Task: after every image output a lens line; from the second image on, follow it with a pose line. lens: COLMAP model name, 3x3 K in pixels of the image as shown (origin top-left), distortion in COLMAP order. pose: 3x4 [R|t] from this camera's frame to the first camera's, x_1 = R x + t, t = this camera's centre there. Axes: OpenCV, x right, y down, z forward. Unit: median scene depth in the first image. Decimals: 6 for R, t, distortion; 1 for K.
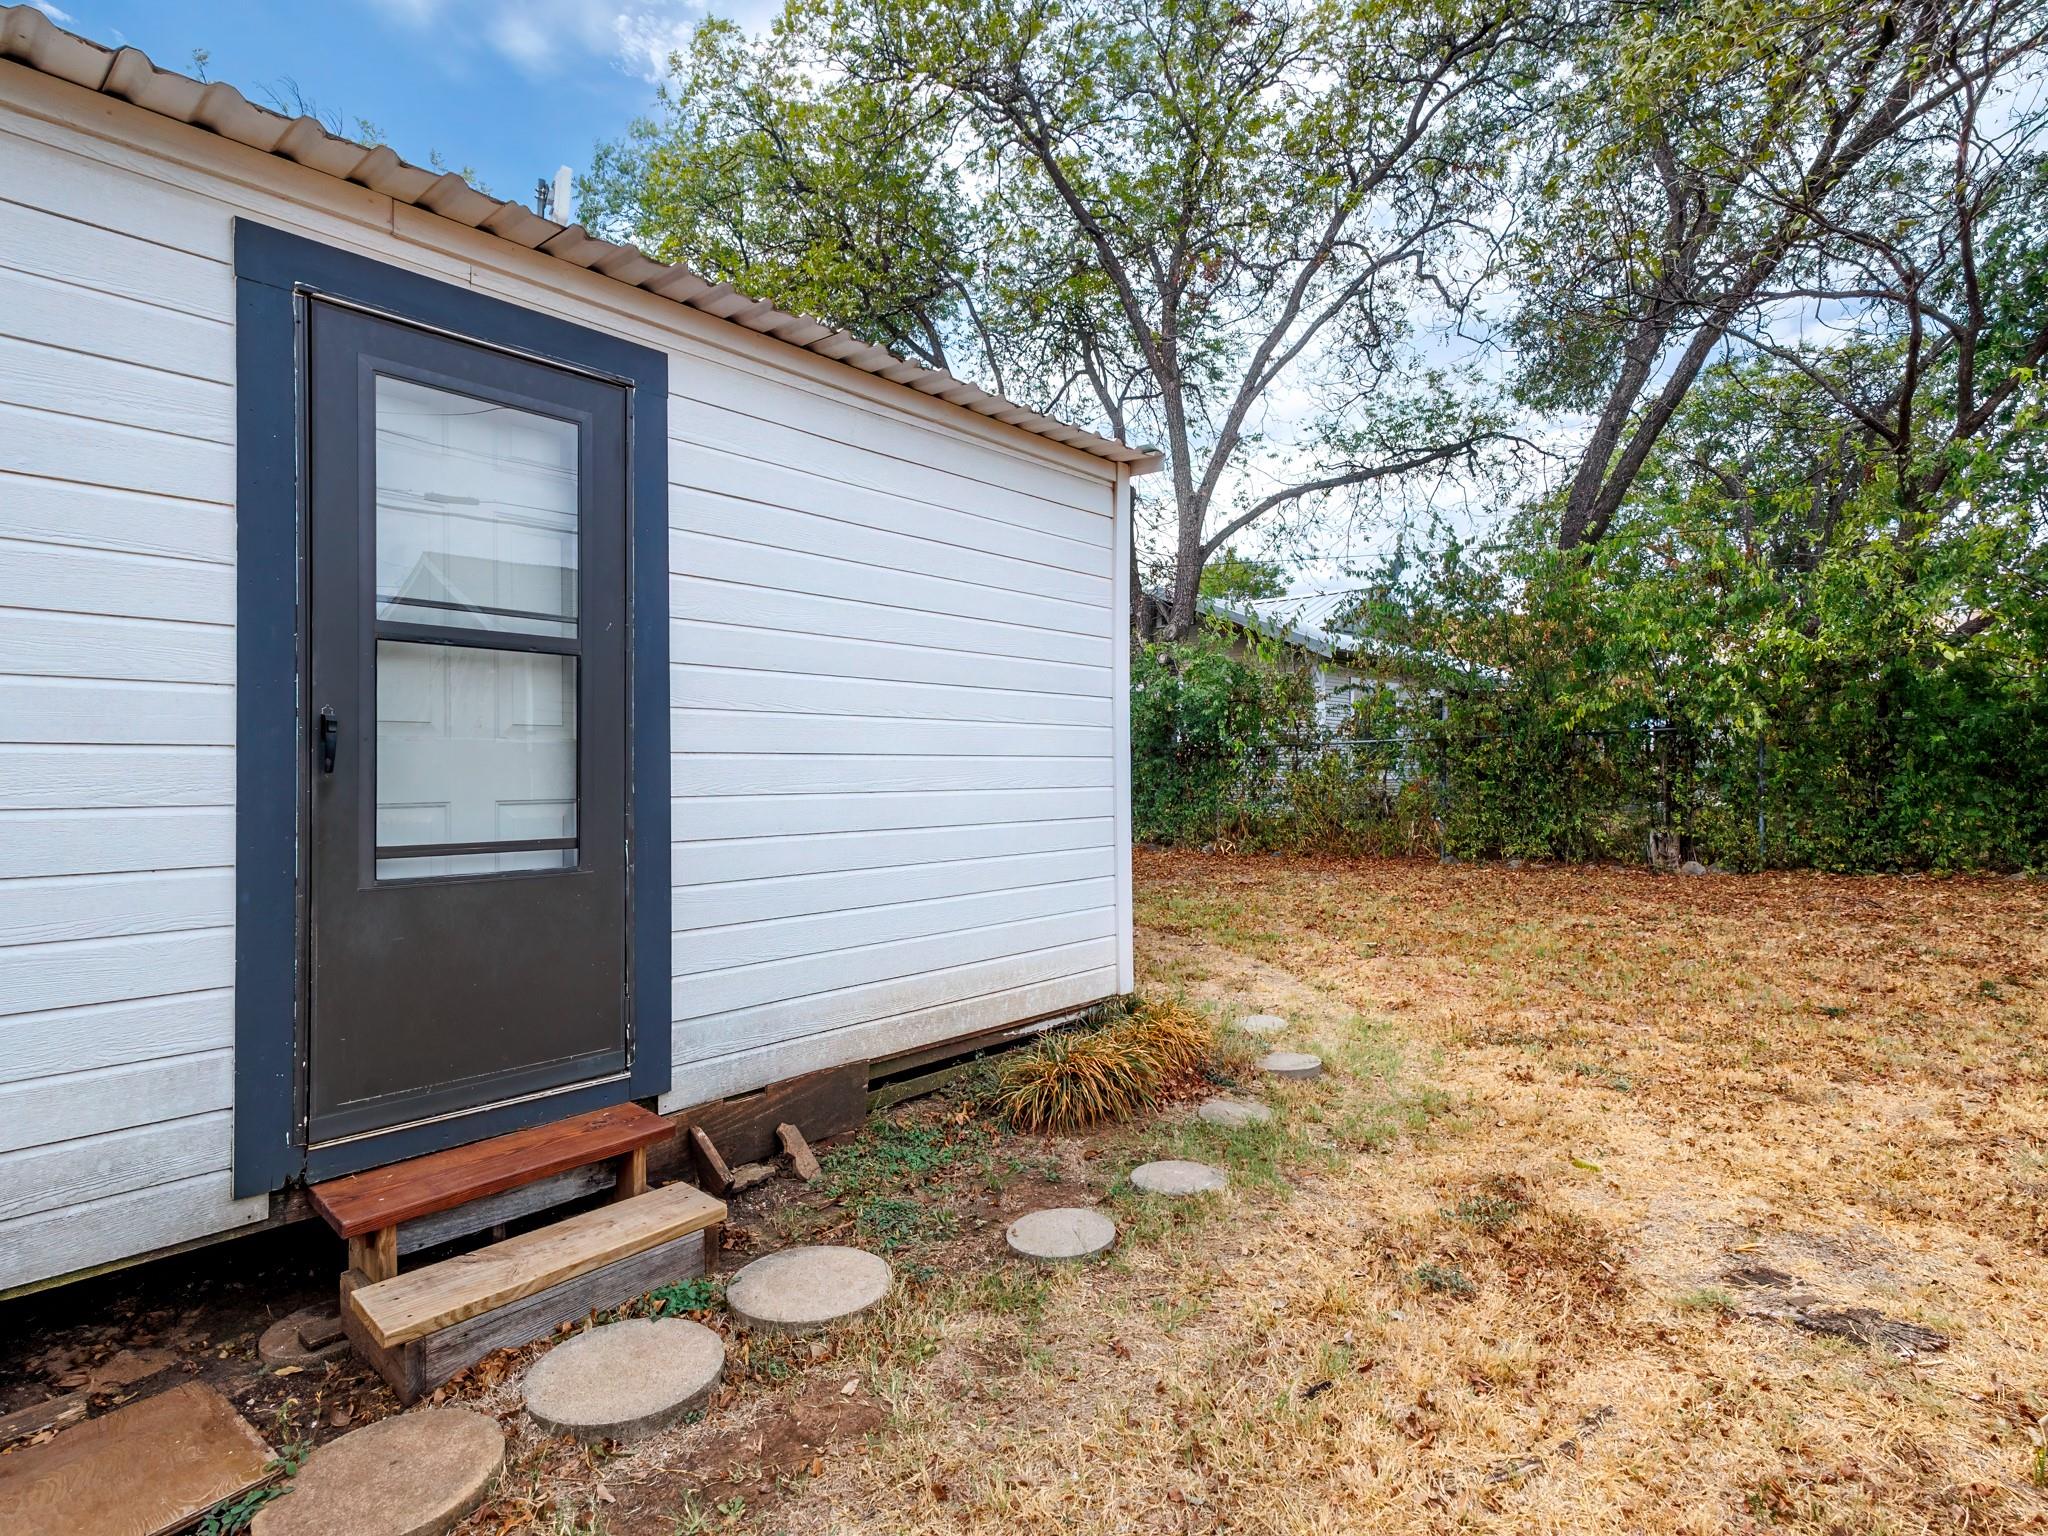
lens RADIAL K [[1058.5, 0, 1022.8], [0, 1058.5, 770.4], [0, 0, 1]] dist [0.006913, -0.002710]
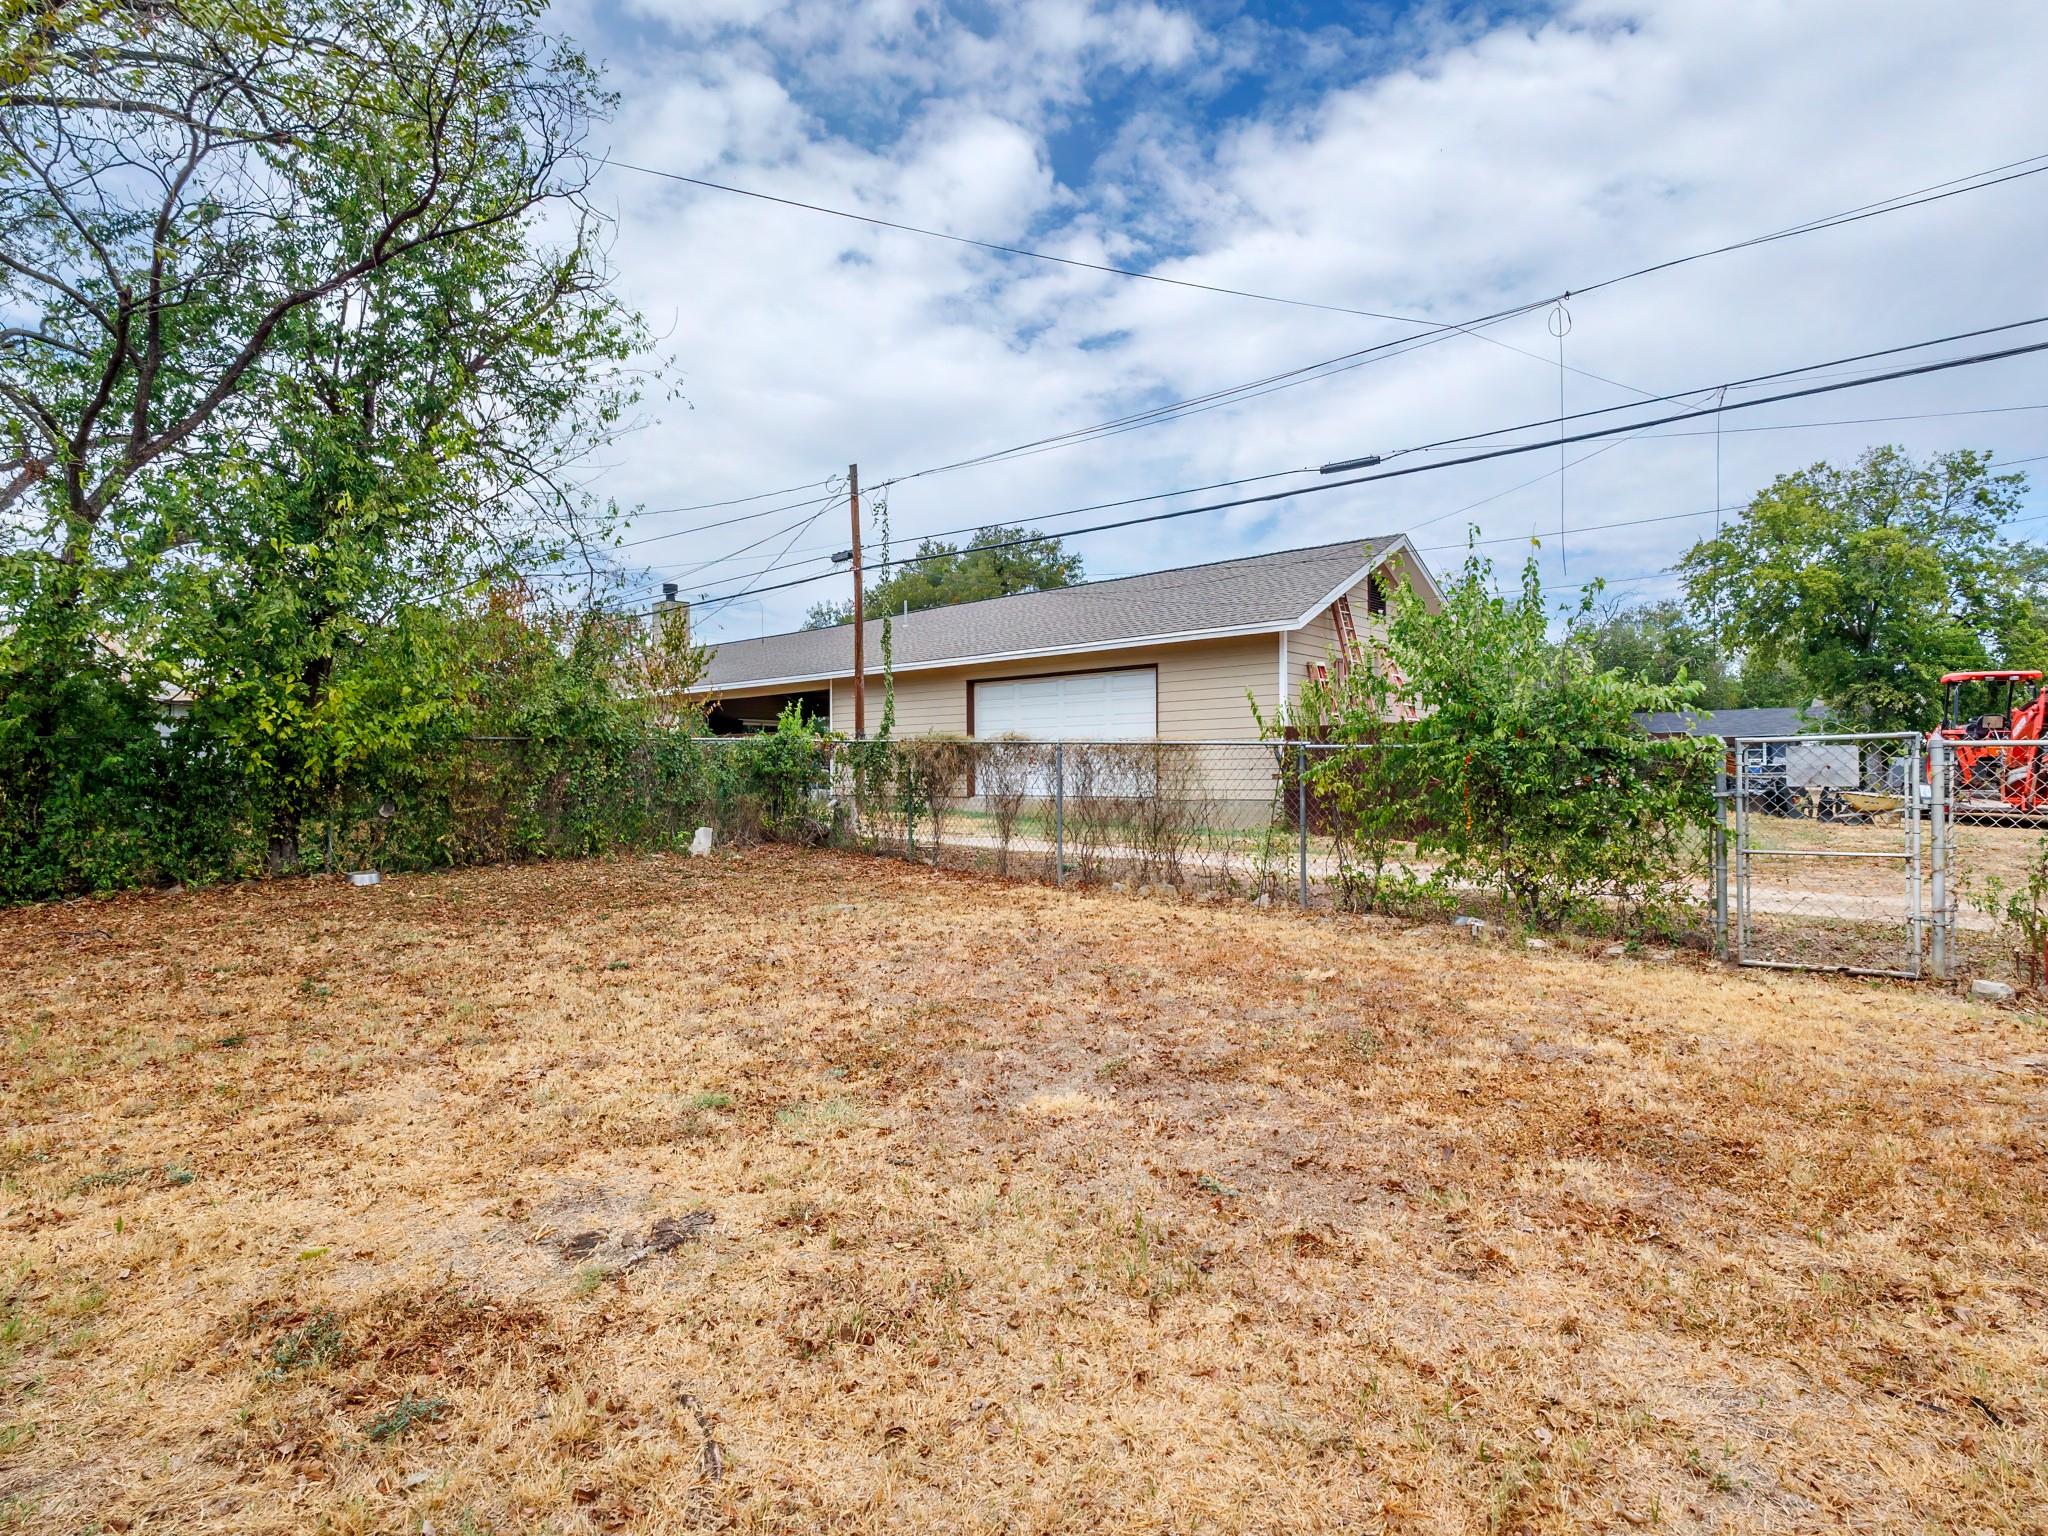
lens RADIAL K [[1058.5, 0, 1023.3], [0, 1058.5, 772.3], [0, 0, 1]] dist [0.006913, -0.002710]
pose [[-0.011106, 0.001956, 0.999936, -0.140436], [0.004994, 0.999986, -0.001900, -0.011823], [-0.999926, 0.004973, -0.011115, 0.150089]]
